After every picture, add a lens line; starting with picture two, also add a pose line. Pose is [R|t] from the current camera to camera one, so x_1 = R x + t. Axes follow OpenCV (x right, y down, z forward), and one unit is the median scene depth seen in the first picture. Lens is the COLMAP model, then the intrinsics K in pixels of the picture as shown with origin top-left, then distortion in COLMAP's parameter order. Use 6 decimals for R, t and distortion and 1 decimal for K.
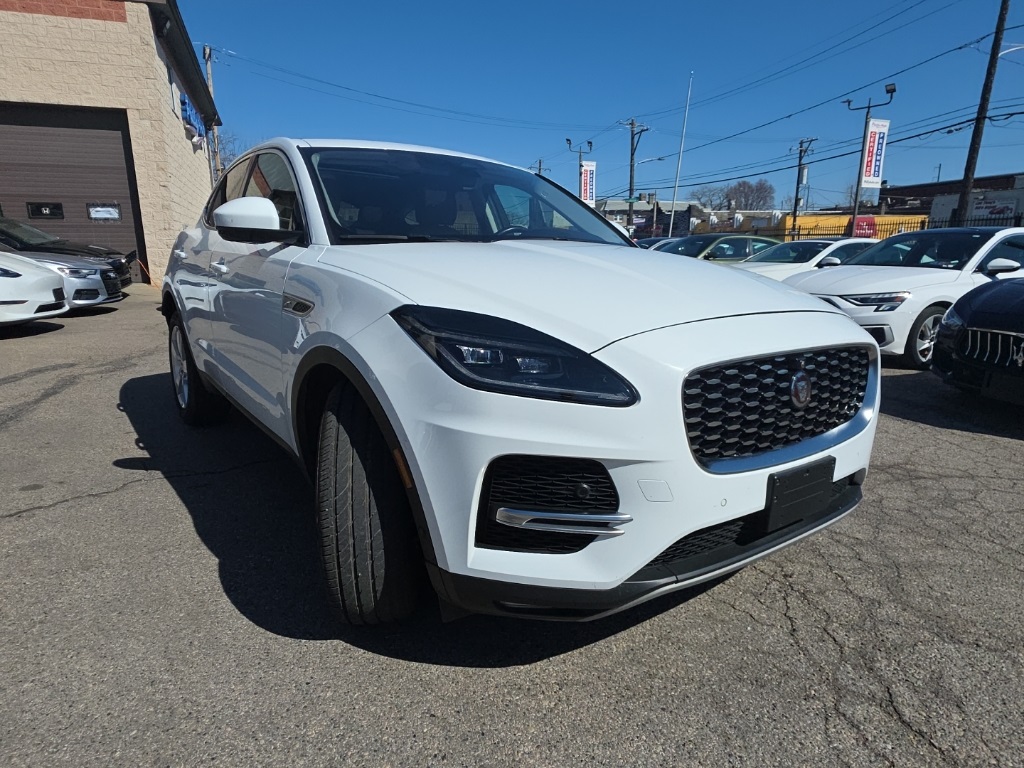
lens RADIAL K [[633.1, 0, 519.6], [0, 633.1, 393.4], [0, 0, 1]] dist [0.013345, -0.006367]
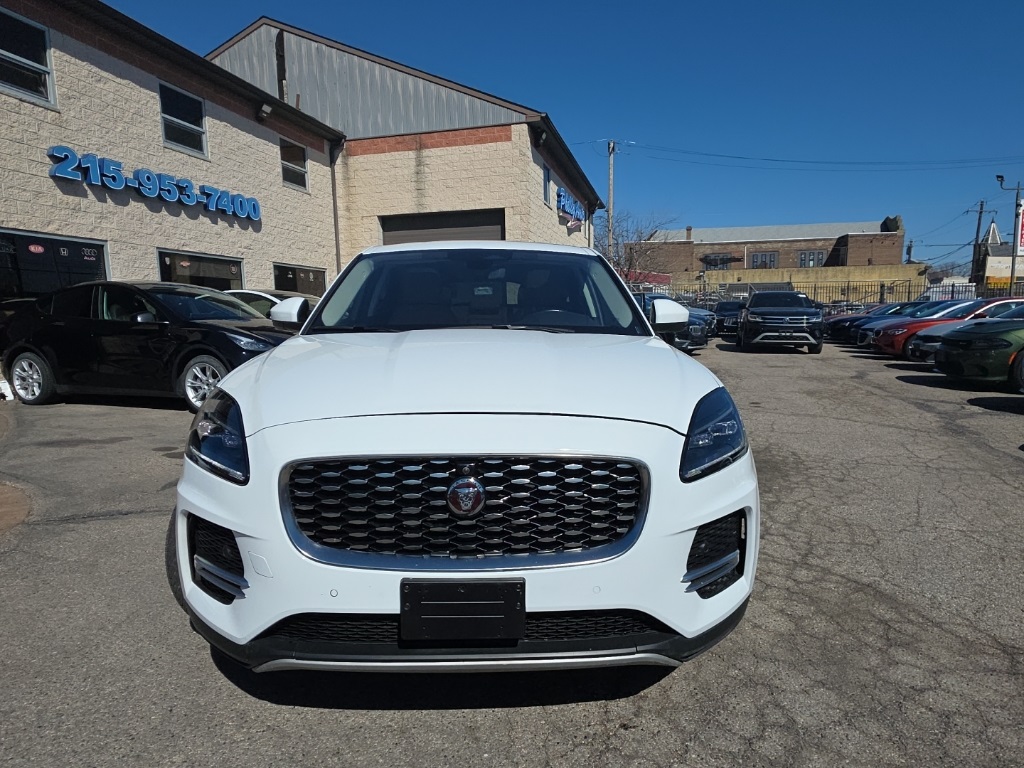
lens RADIAL K [[633.1, 0, 513.3], [0, 633.1, 396.8], [0, 0, 1]] dist [0.013345, -0.006367]
pose [[0.820661, 0.060154, -0.568240, 0.123633], [-0.111121, 0.992259, -0.055442, -0.013134], [0.560506, 0.108642, 0.820993, 0.030776]]
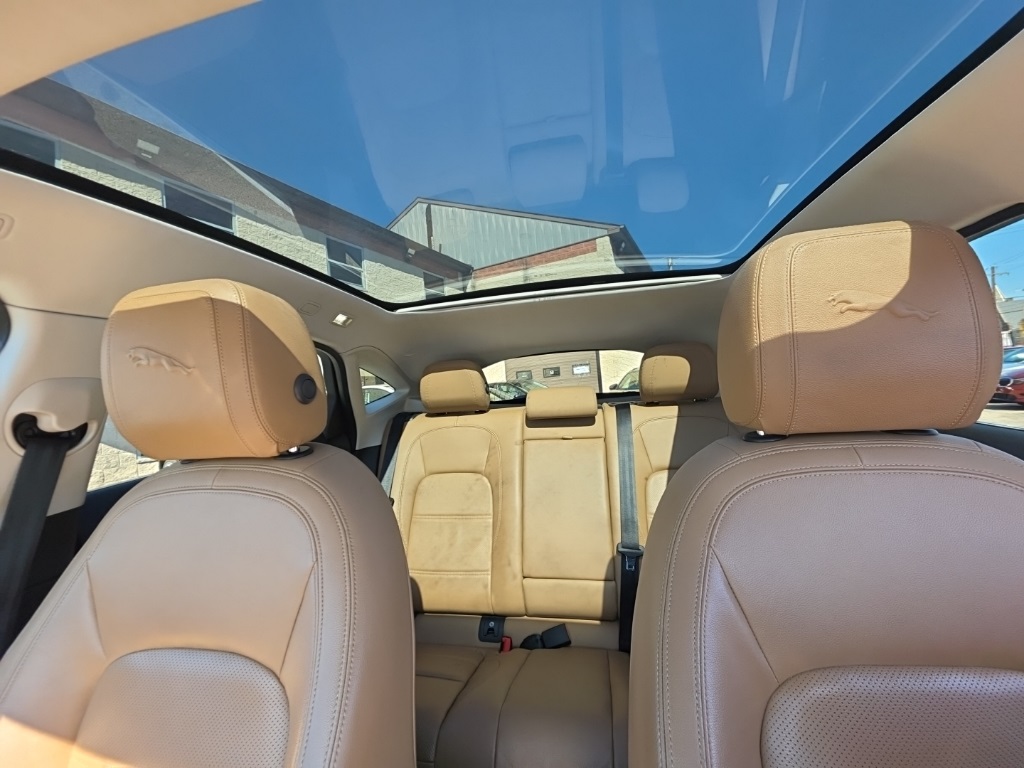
lens RADIAL K [[409.5, 0, 501.7], [0, 409.5, 386.1], [0, 0, 1]] dist [-0.004591, -0.000221]
pose [[0.650141, -0.066174, -0.756927, -0.024854], [-0.087740, 0.982998, -0.161299, -0.068221], [0.754731, 0.171280, 0.633281, 0.233003]]
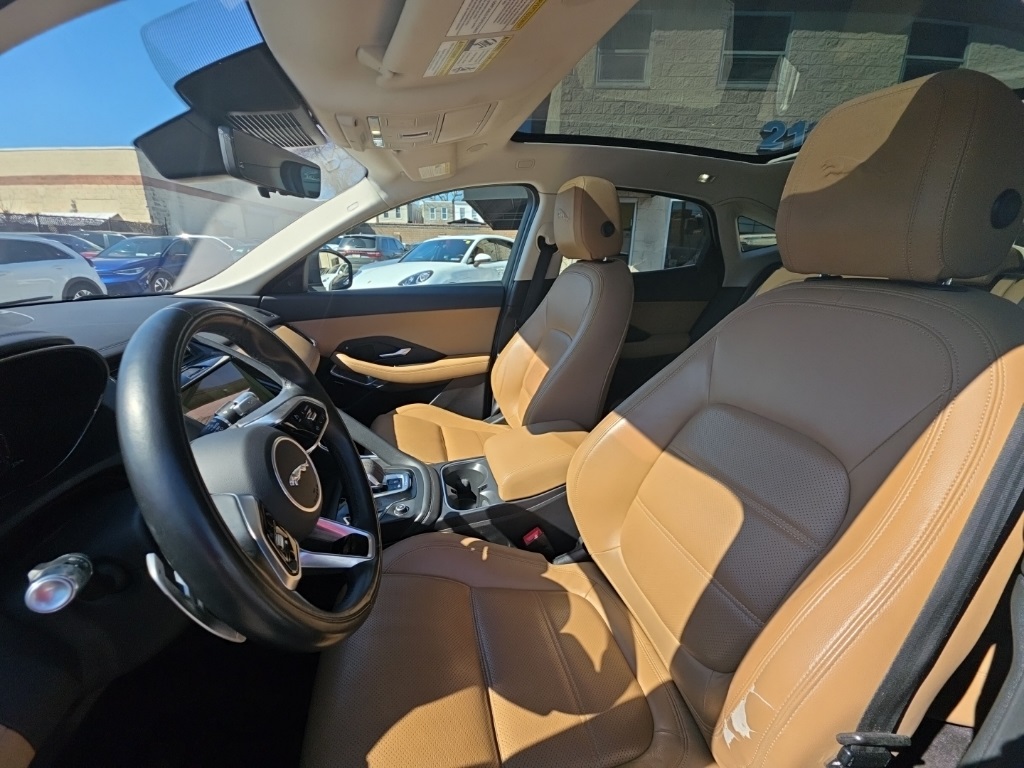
lens RADIAL K [[409.5, 0, 506.8], [0, 409.5, 383.6], [0, 0, 1]] dist [-0.004591, -0.000221]
pose [[-0.388011, 0.256320, -0.885295, 0.014564], [-0.220515, 0.906833, 0.359204, -0.069276], [0.894886, 0.334596, -0.295338, 0.256011]]
